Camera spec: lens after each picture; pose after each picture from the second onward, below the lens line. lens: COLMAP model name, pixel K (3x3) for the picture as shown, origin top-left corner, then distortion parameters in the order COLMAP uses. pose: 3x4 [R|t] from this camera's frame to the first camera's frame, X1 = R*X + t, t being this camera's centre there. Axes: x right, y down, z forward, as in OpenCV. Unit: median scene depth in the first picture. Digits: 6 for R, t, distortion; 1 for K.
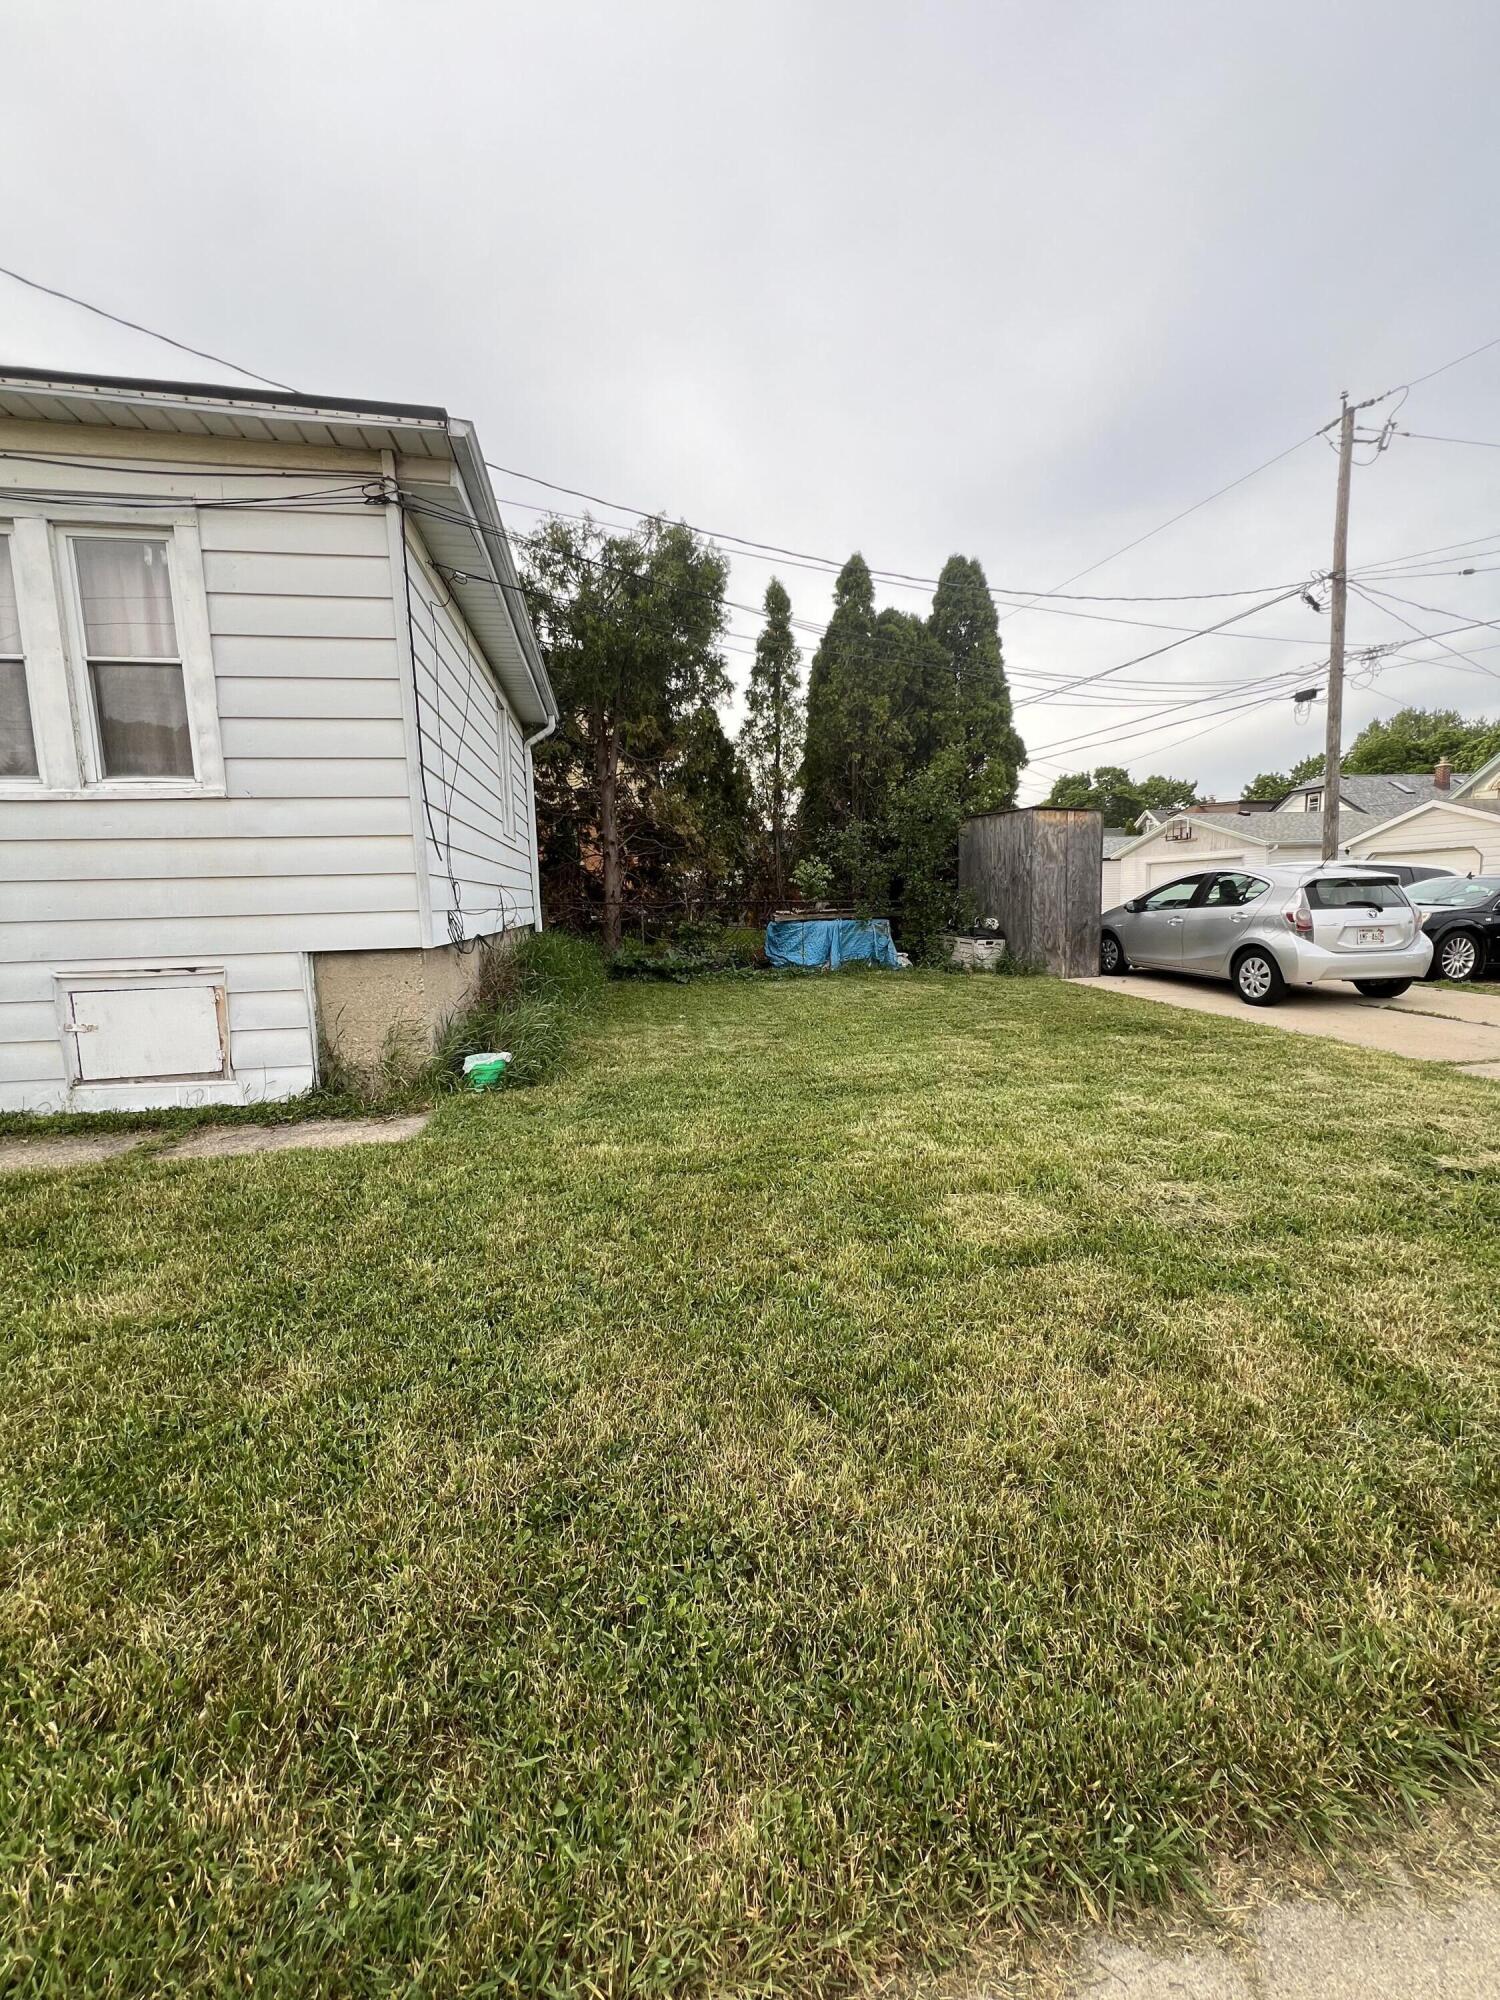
lens RADIAL K [[809.8, 0, 760.0], [0, 809.8, 998.8], [0, 0, 1]] dist [-0.002415, 0.000183]
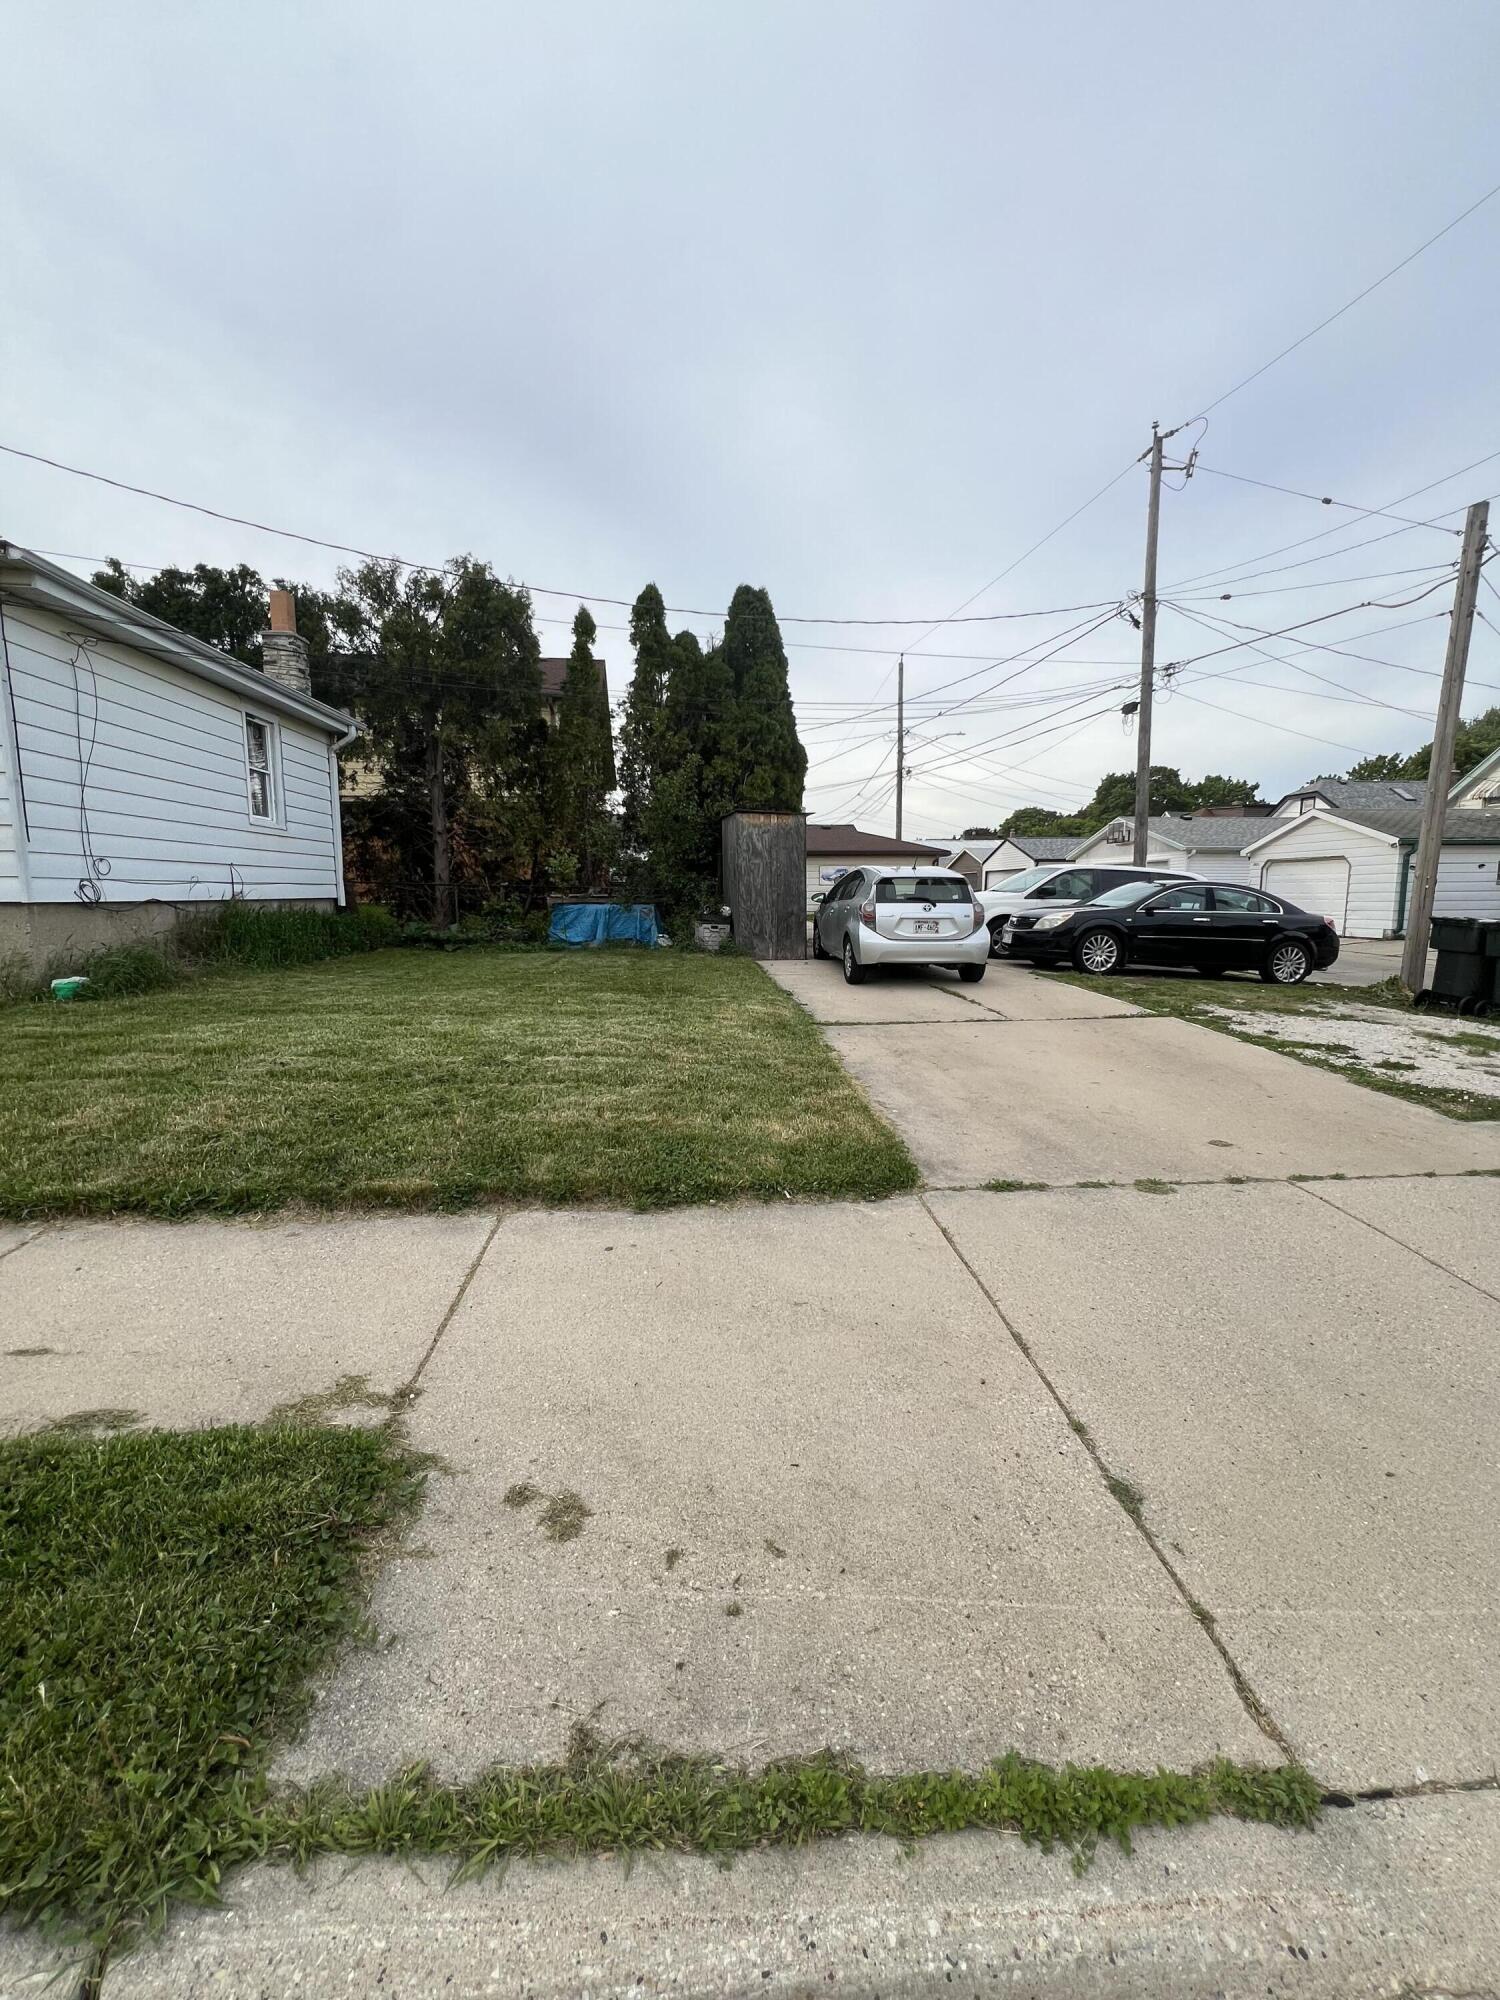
lens RADIAL K [[809.8, 0, 740.9], [0, 809.8, 995.0], [0, 0, 1]] dist [-0.002415, 0.000183]
pose [[0.994927, 0.042556, -0.091154, 0.376658], [-0.042032, 0.999087, 0.007666, 0.014876], [0.091397, -0.003796, 0.995807, -0.126976]]
